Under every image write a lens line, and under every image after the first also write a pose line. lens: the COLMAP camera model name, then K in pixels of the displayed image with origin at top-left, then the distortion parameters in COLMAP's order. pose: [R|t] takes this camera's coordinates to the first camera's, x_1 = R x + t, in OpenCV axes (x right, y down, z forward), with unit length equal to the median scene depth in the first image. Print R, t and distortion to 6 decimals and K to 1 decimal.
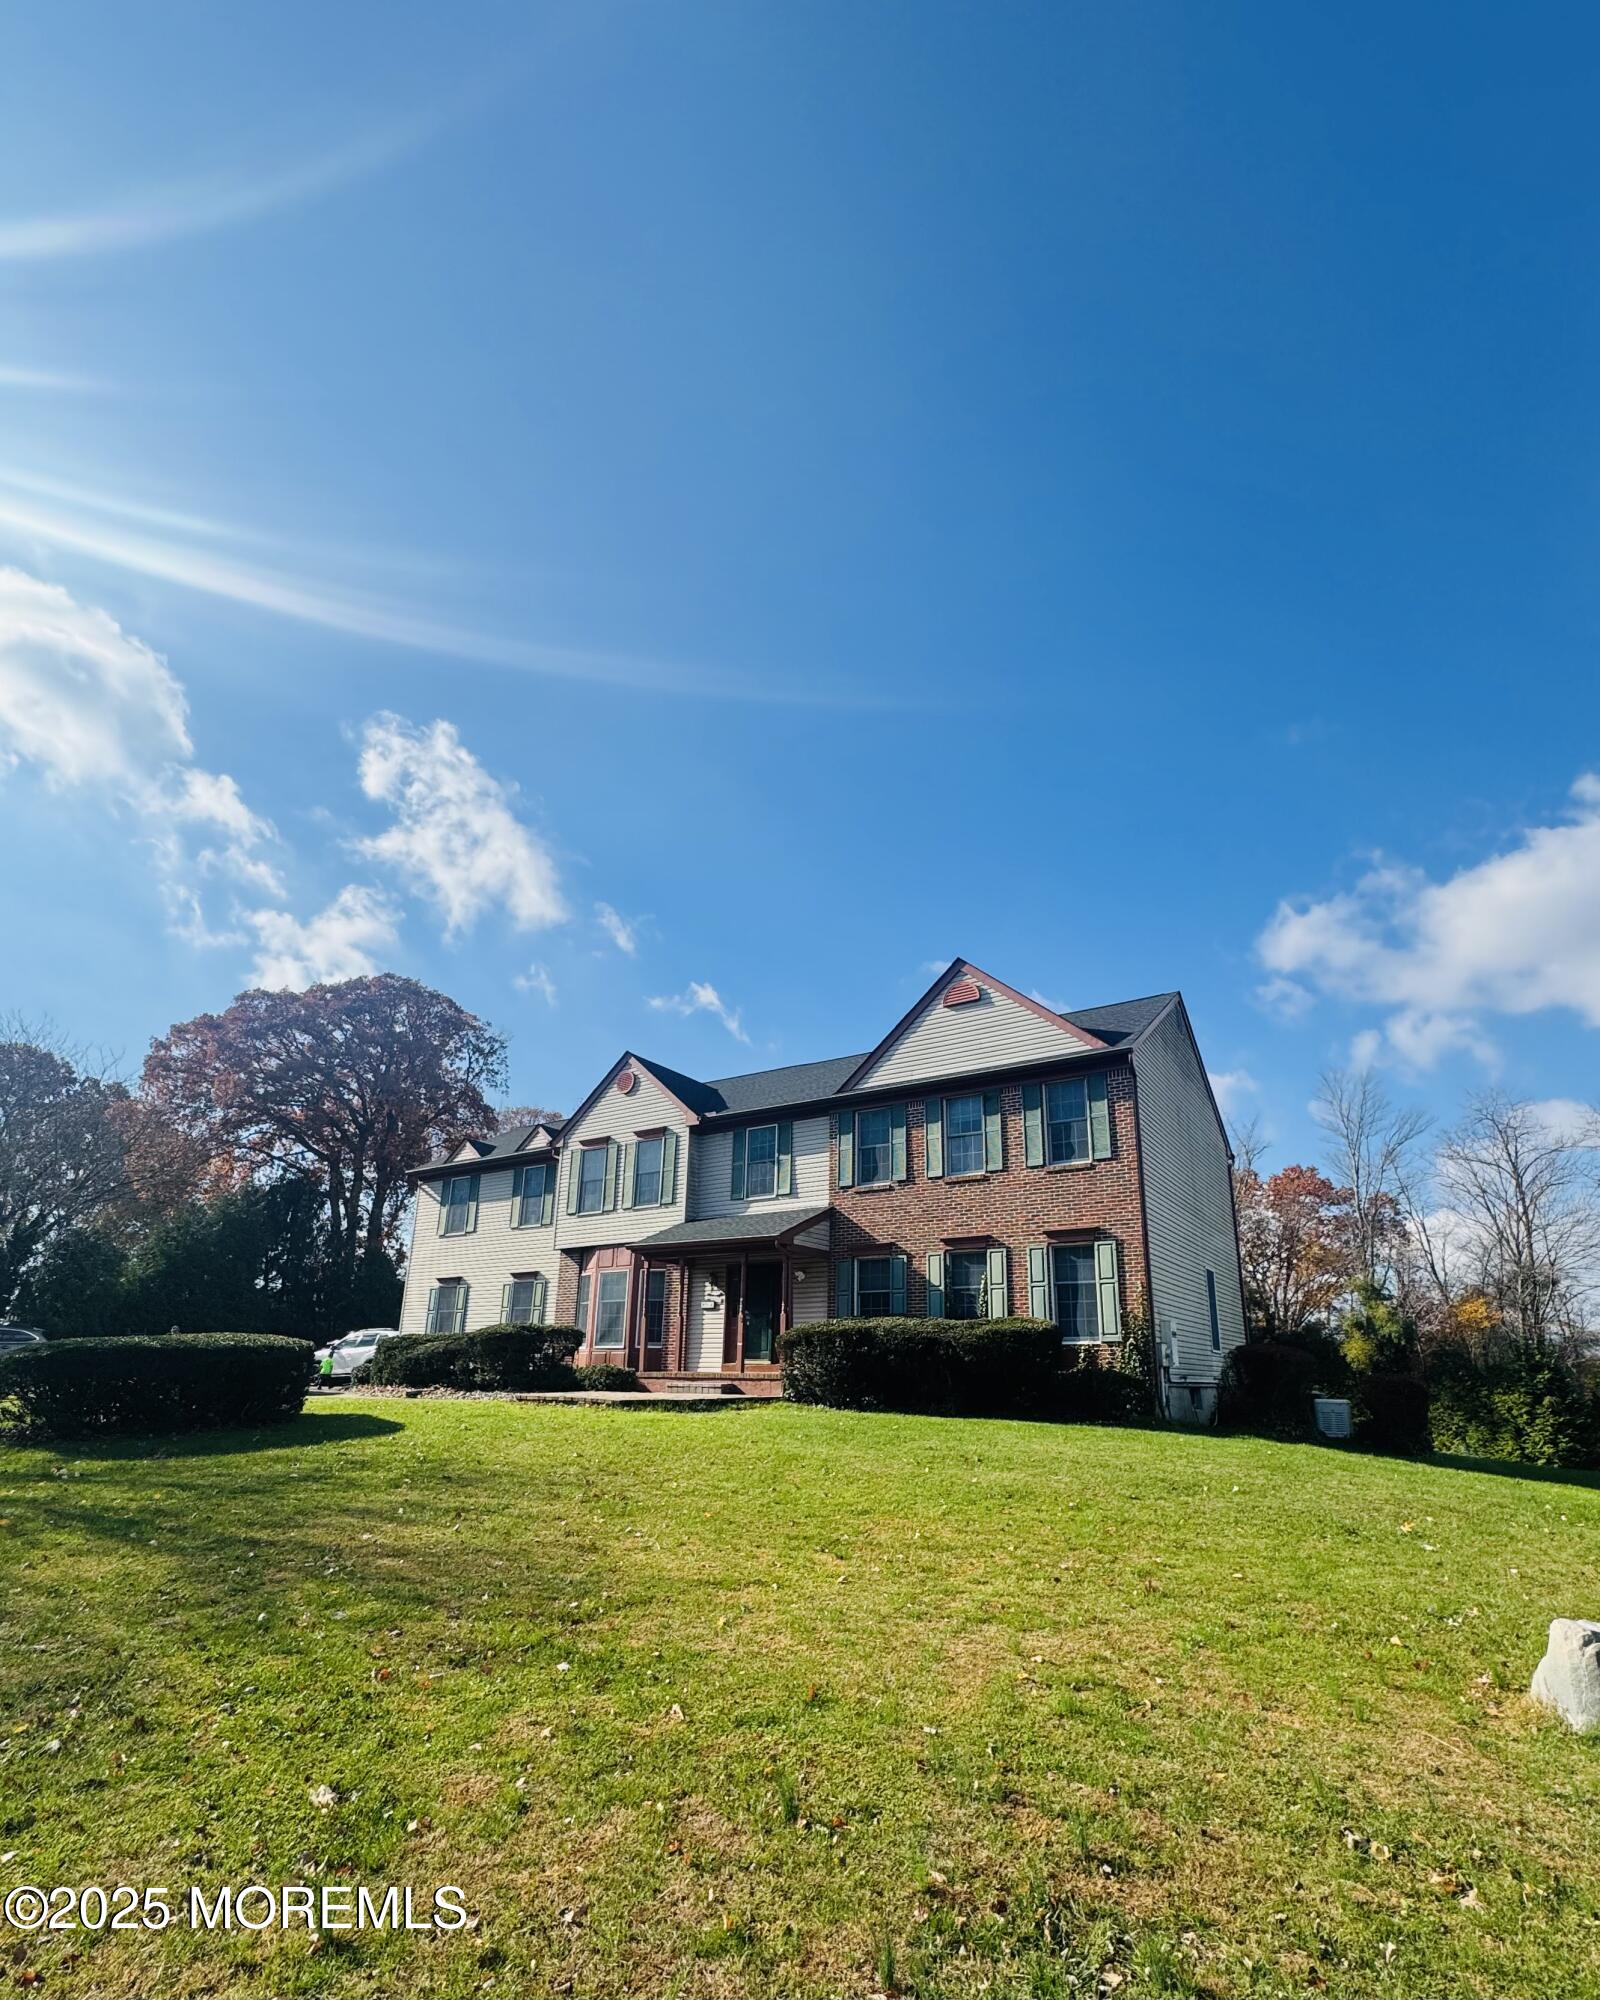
lens RADIAL K [[964.0, 0, 819.6], [0, 964.0, 1088.4], [0, 0, 1]] dist [-0.003024, -0.000185]
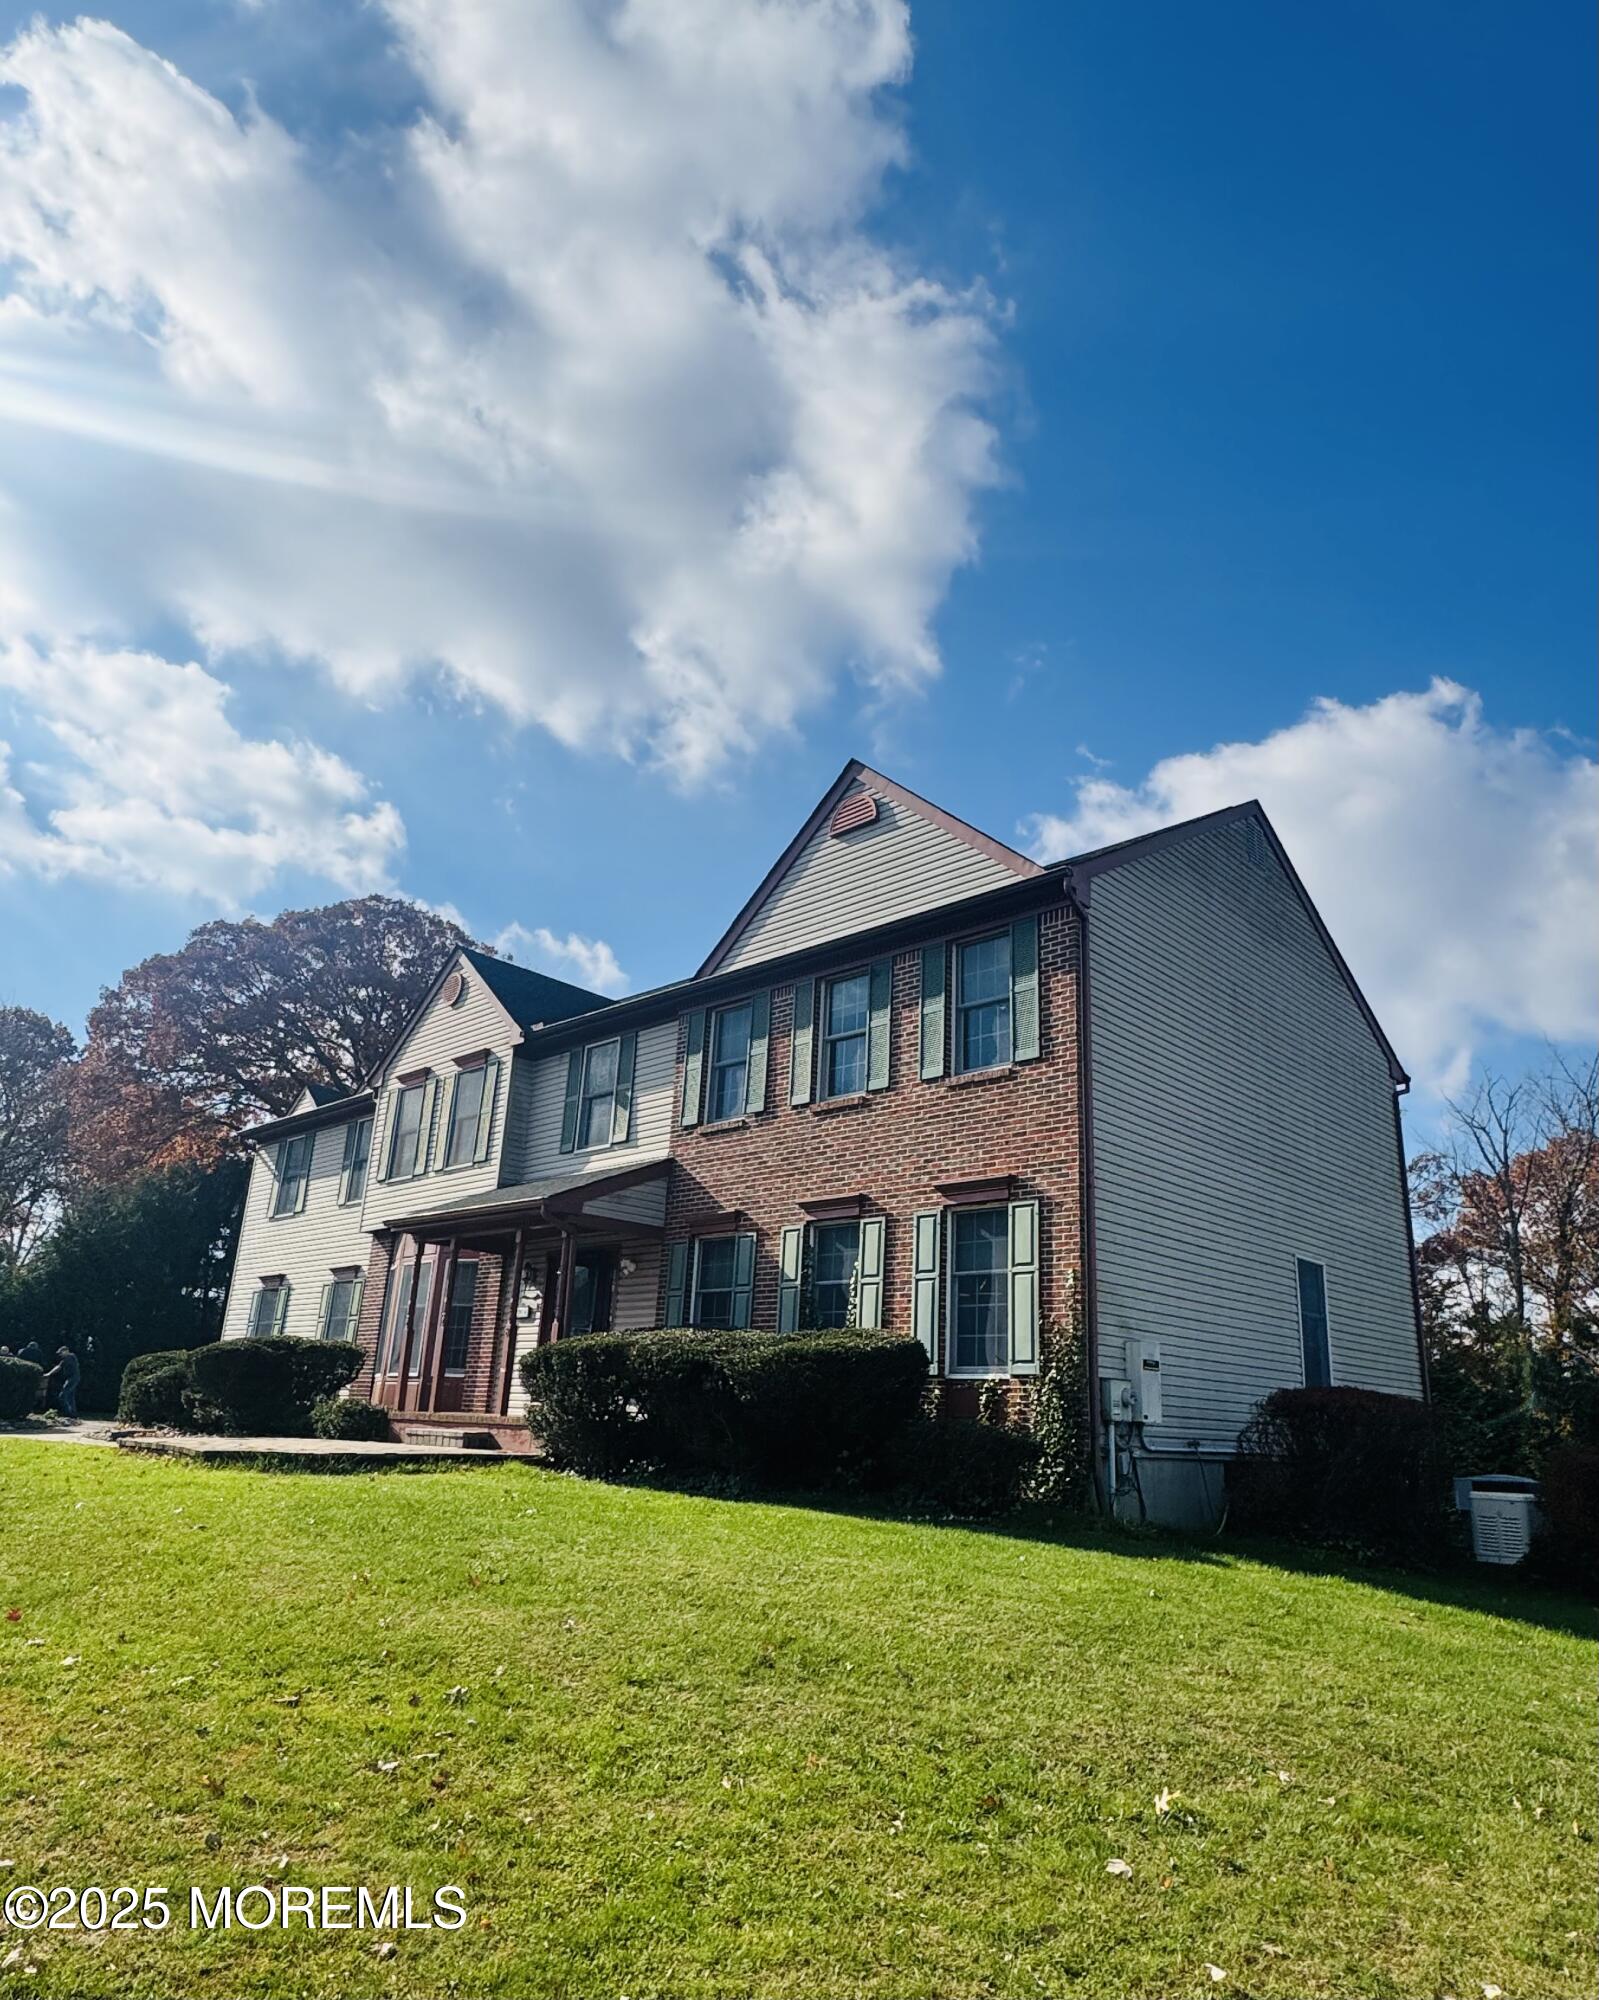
lens RADIAL K [[1263.9, 0, 817.5], [0, 1263.9, 993.4], [0, 0, 1]] dist [-0.002073, 0.000189]
pose [[0.982315, -0.034674, -0.183999, 0.278192], [0.026265, 0.998505, -0.047941, 0.058651], [0.185386, 0.042261, 0.981757, 0.195649]]
